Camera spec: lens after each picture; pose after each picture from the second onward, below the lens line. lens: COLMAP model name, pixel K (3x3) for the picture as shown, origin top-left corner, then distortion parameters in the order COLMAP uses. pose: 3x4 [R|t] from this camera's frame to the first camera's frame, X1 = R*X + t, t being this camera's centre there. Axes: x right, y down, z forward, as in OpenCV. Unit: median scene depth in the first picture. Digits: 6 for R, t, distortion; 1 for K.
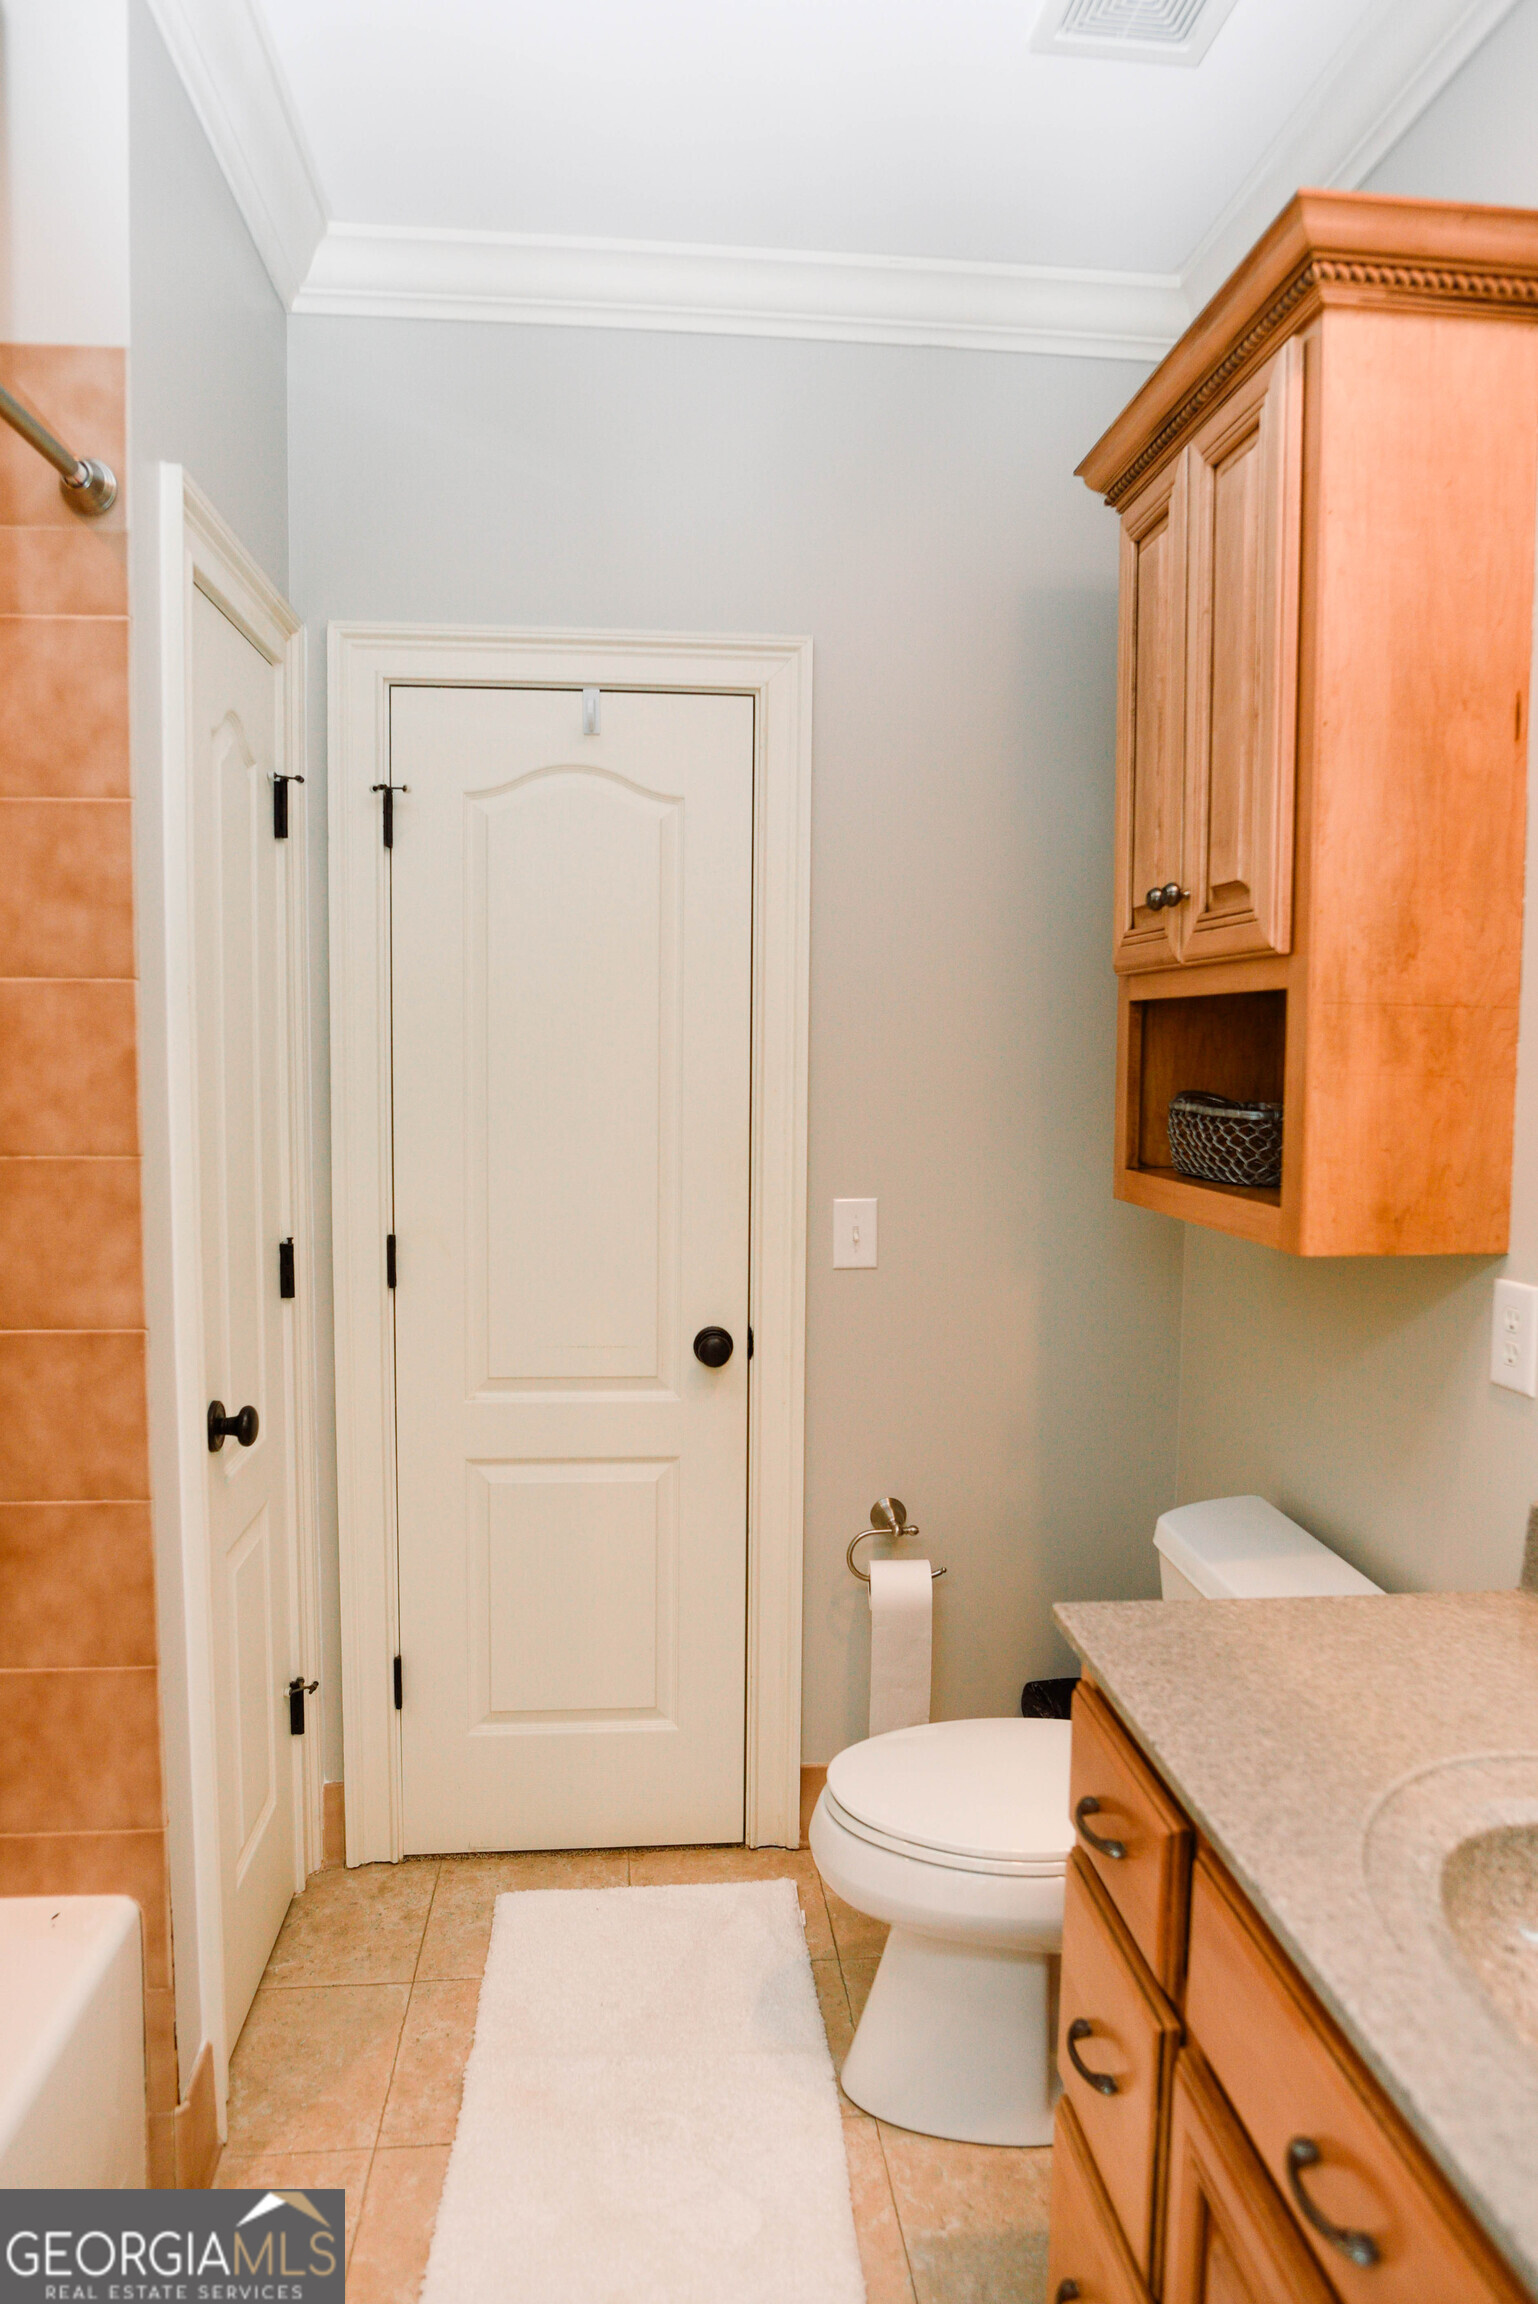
lens RADIAL K [[1399.5, 0, 775.6], [0, 1399.5, 1149.9], [0, 0, 1]] dist [-0.037023, 0.012975]
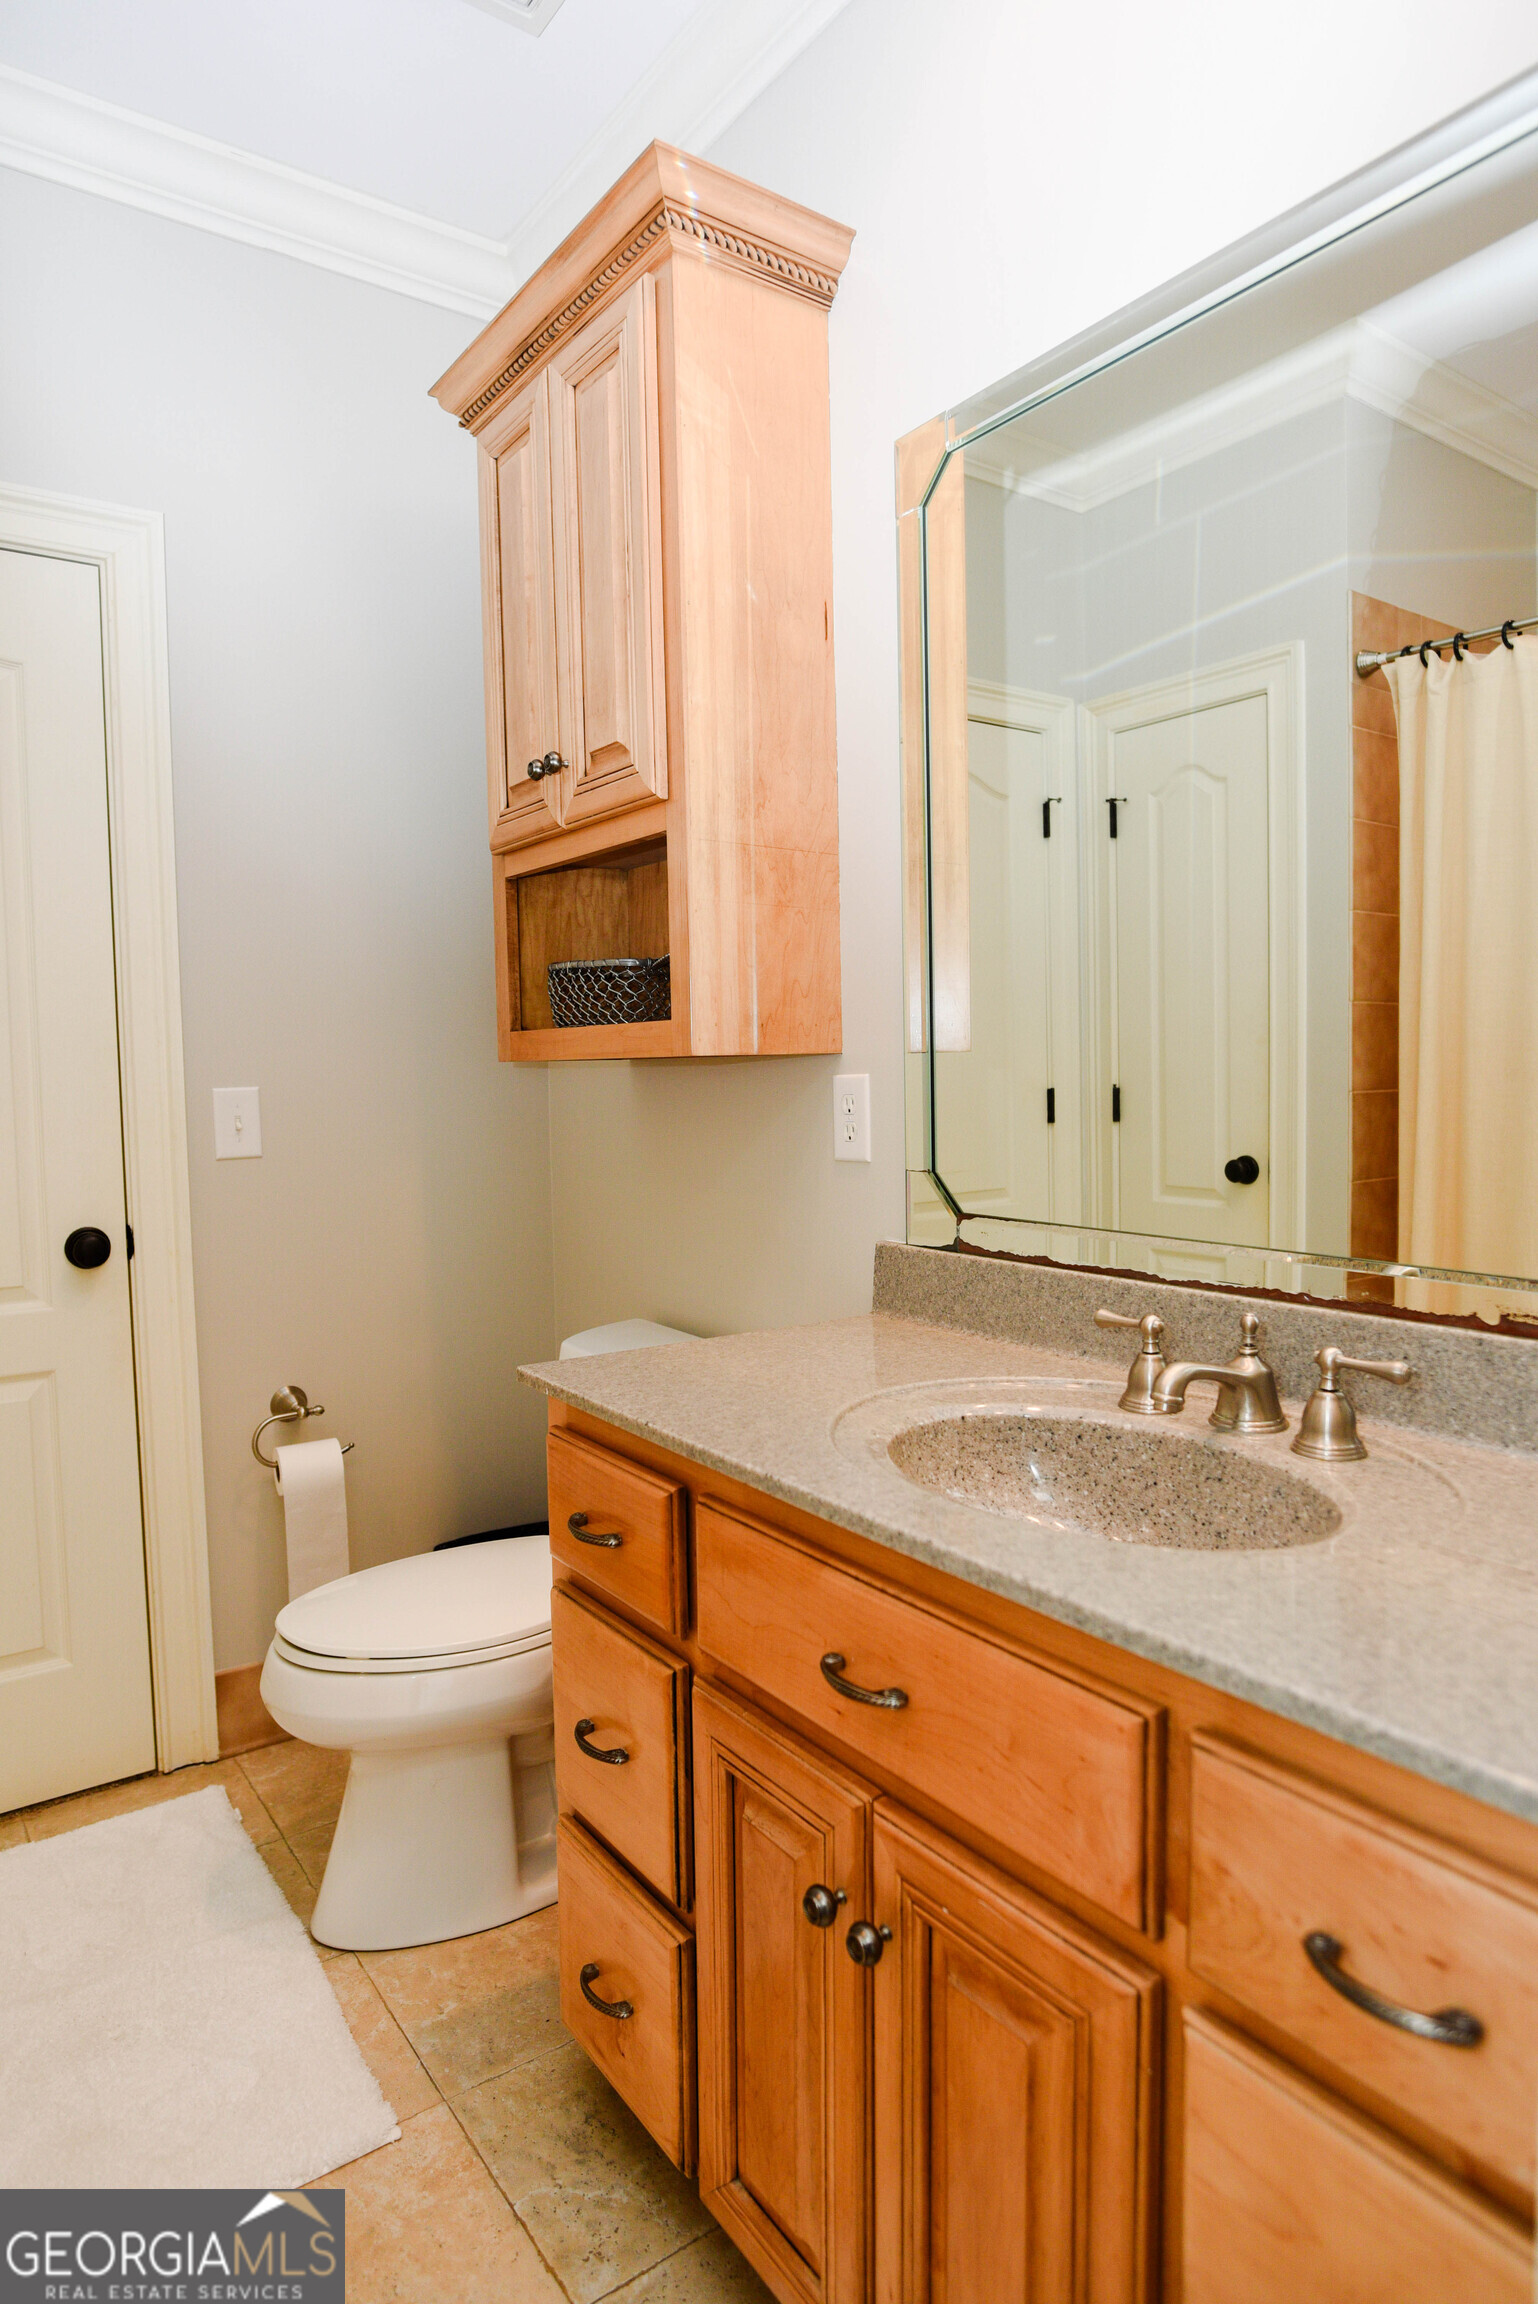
lens RADIAL K [[1323.3, 0, 763.0], [0, 1323.3, 1154.4], [0, 0, 1]] dist [-0.041045, 0.017384]
pose [[0.867918, -0.056355, 0.493501, -0.108602], [0.063061, 0.998005, 0.003062, 0.136552], [-0.492689, 0.028463, 0.869740, 0.002397]]
